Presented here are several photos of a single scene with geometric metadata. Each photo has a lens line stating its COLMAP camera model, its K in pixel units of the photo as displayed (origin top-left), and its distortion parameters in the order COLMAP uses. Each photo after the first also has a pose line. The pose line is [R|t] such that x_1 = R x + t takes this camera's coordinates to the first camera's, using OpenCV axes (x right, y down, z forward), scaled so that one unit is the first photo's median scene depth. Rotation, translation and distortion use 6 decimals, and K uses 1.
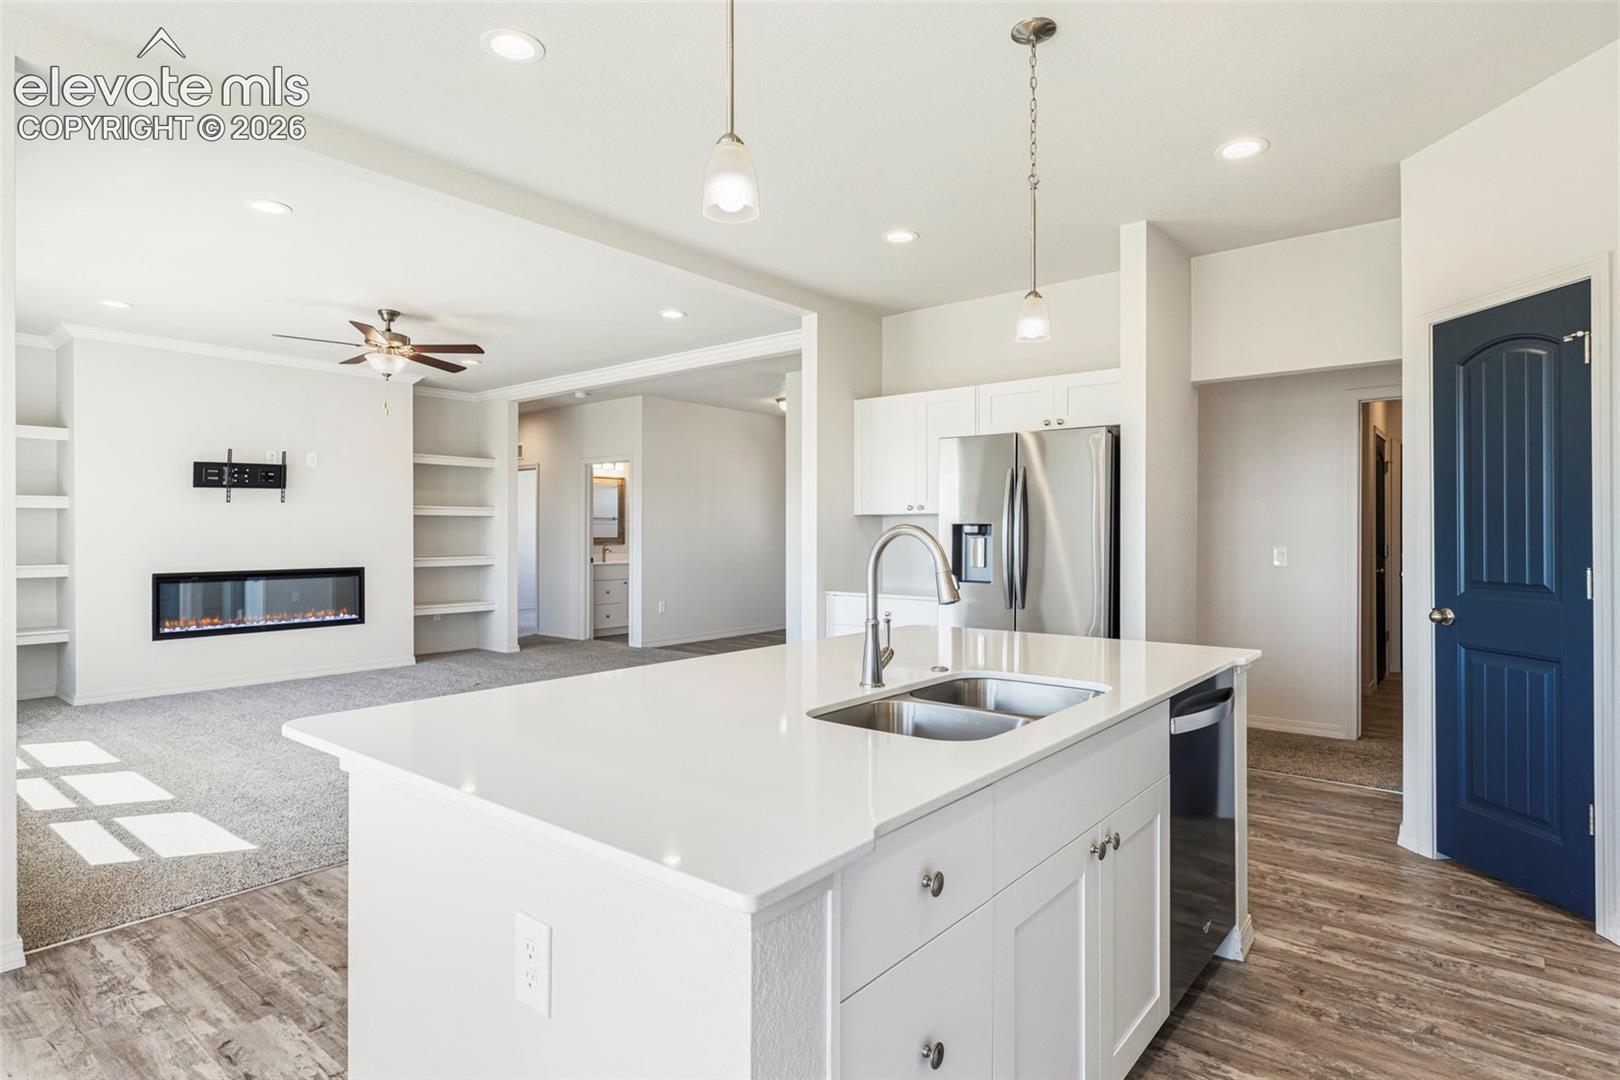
lens RADIAL K [[858.2, 0, 808.4], [0, 858.2, 529.9], [0, 0, 1]] dist [-0.001179, -0.001015]
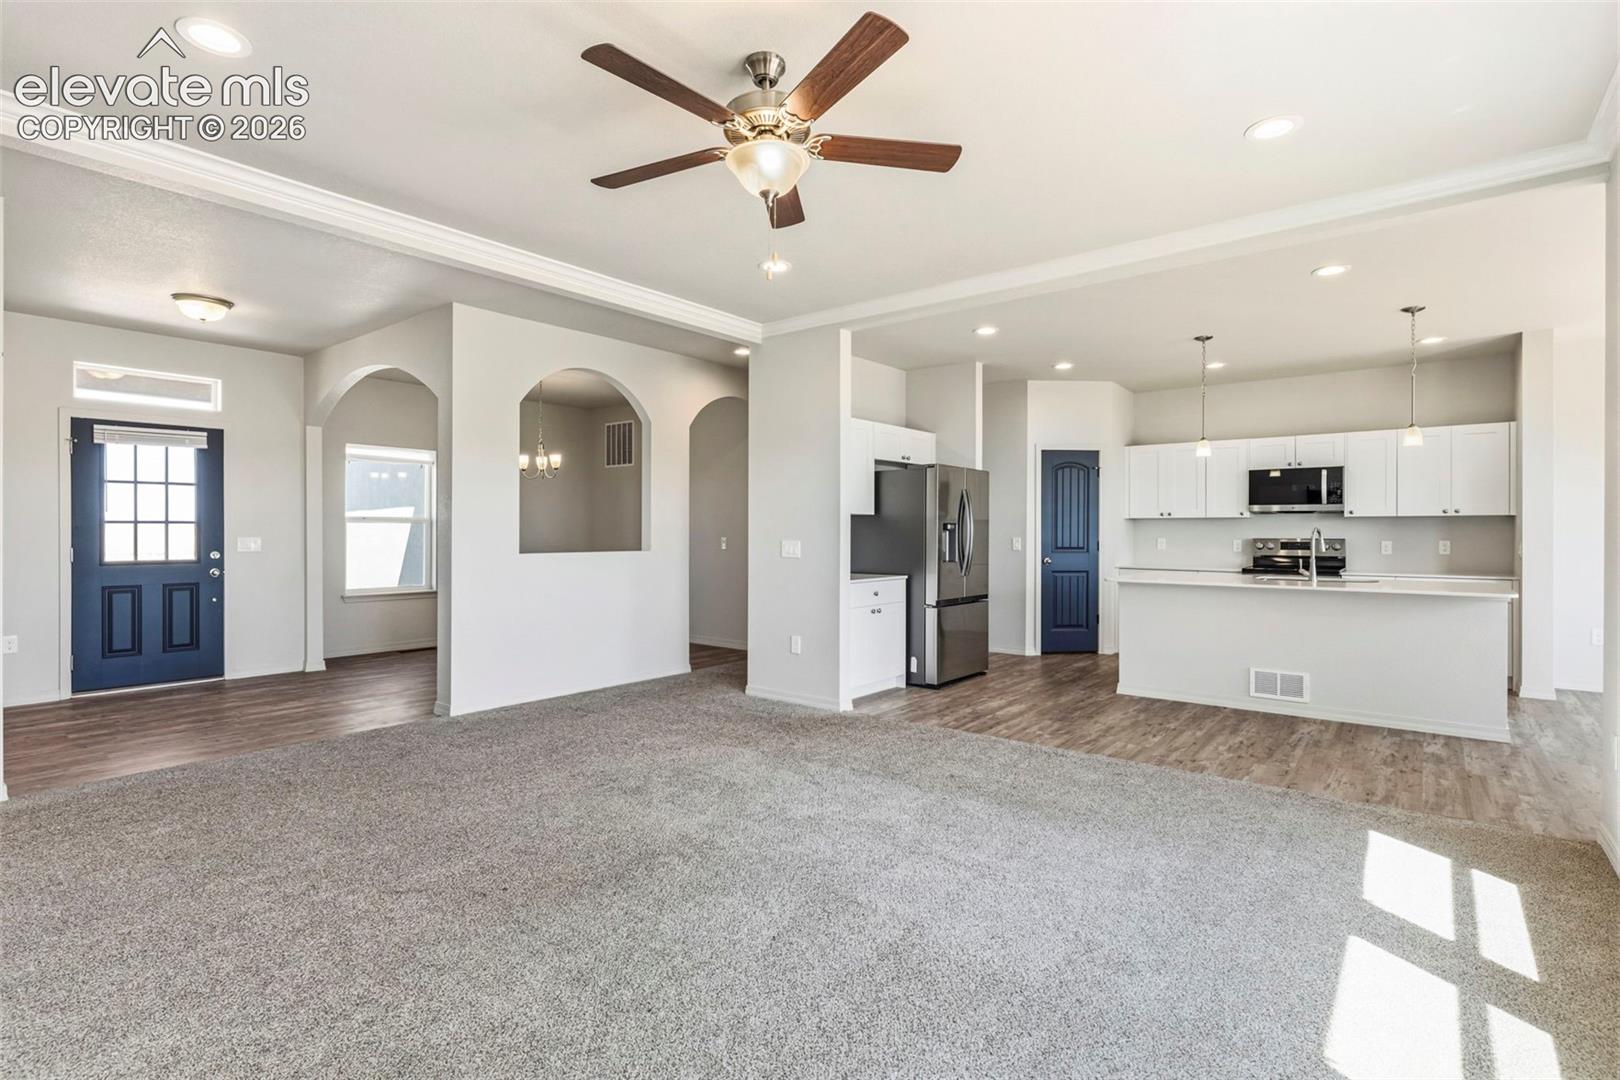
lens RADIAL K [[774.5, 0, 810.9], [0, 774.5, 533.9], [0, 0, 1]] dist [-0.004632, -0.000095]
pose [[-0.008260, -0.005110, 0.999953, -0.795730], [-0.005593, 0.999972, 0.005064, 0.003994], [-0.999950, -0.005551, -0.008288, 0.846135]]
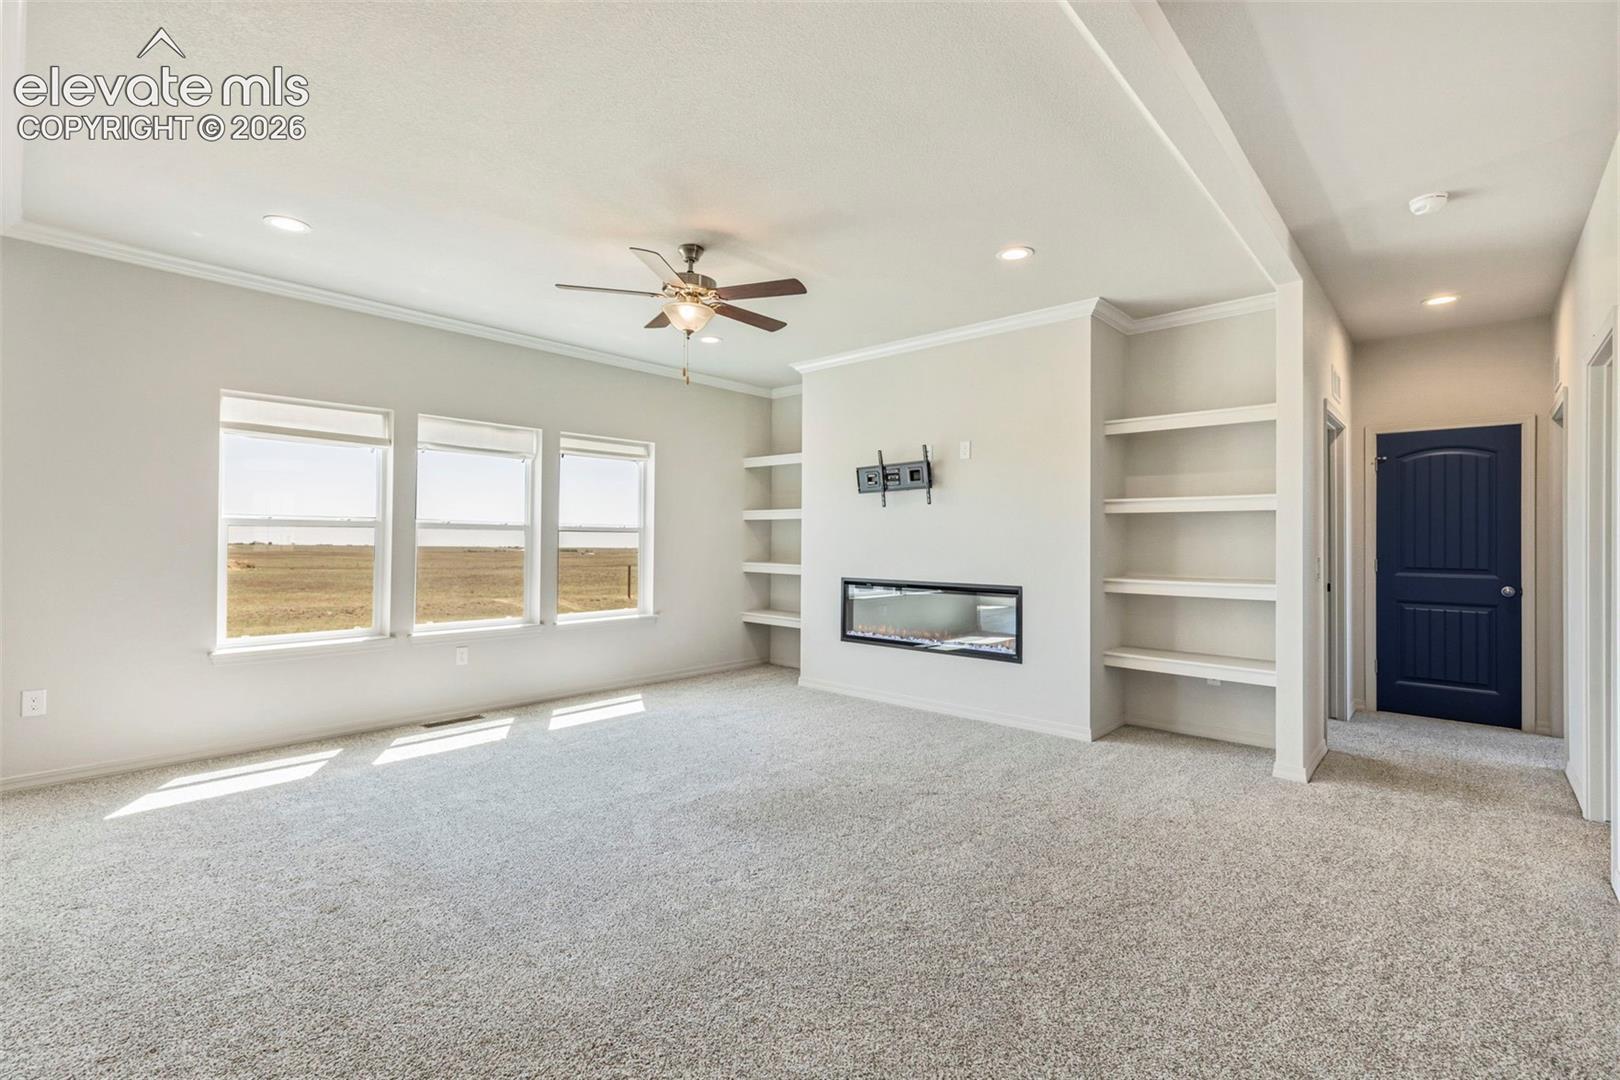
lens RADIAL K [[723.2, 0, 812.4], [0, 723.2, 532.2], [0, 0, 1]] dist [0.000112, 0.000114]
pose [[-0.051524, -0.008458, -0.998636, 0.128490], [-0.001052, 0.999964, -0.008415, 0.002532], [0.998671, 0.000617, -0.051531, 0.989777]]
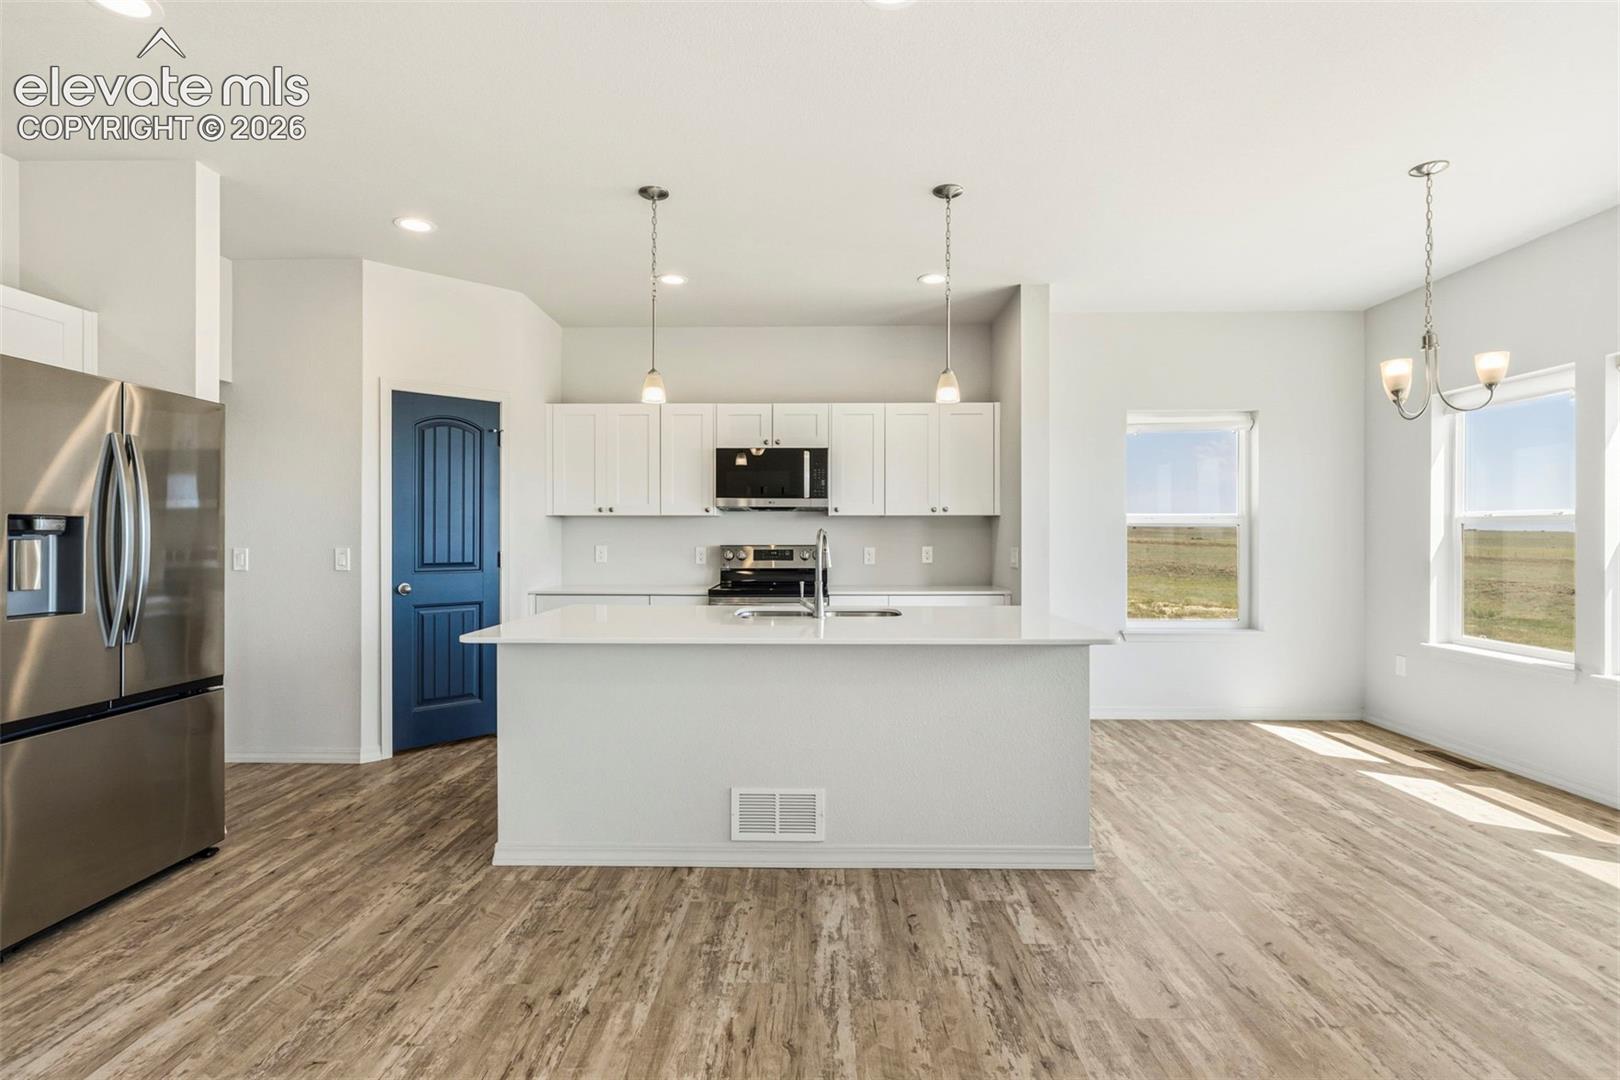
lens RADIAL K [[774.5, 0, 810.9], [0, 774.5, 533.9], [0, 0, 1]] dist [-0.004632, -0.000095]
pose [[-0.617710, 0.000097, 0.786406, -0.364728], [-0.003770, 0.999988, -0.003085, 0.003186], [-0.786397, -0.004871, -0.617702, 0.615968]]
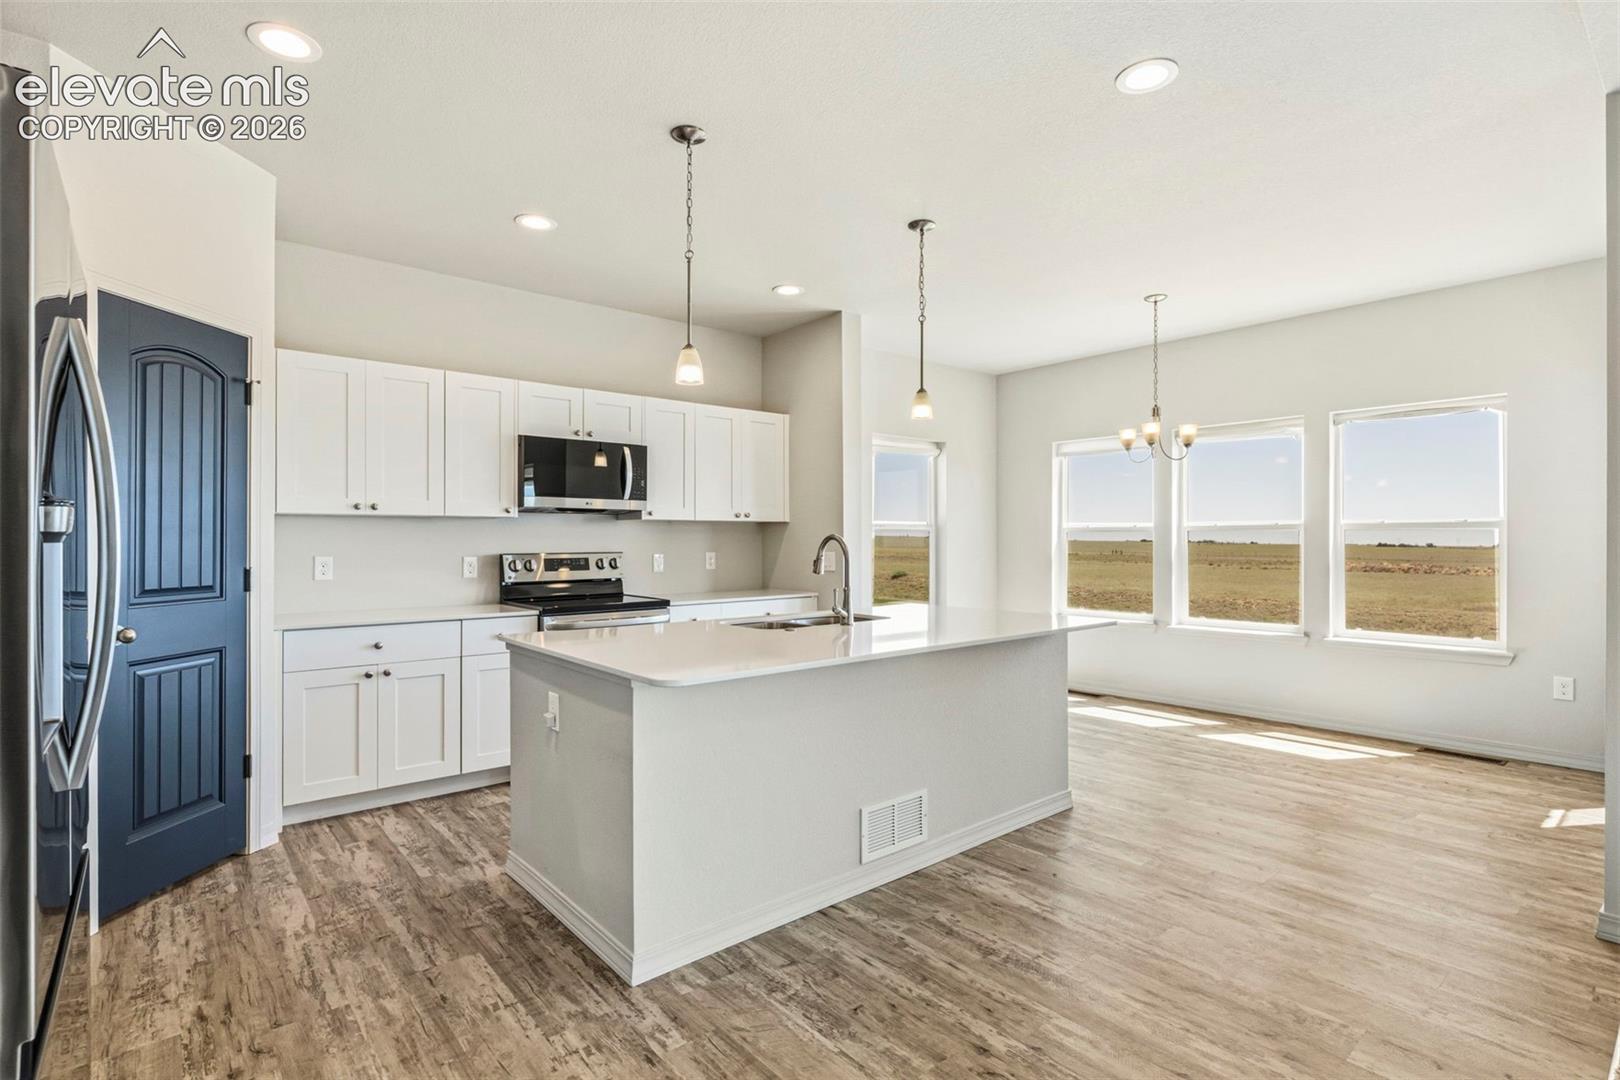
lens RADIAL K [[778.8, 0, 810.0], [0, 778.8, 540.0], [0, 0, 1]] dist [-0.003988, 0.000016]
pose [[-0.982956, 0.001265, 0.183834, -0.044020], [0.000530, 0.999992, -0.004046, 0.003930], [-0.183838, -0.003880, -0.982949, 0.793402]]
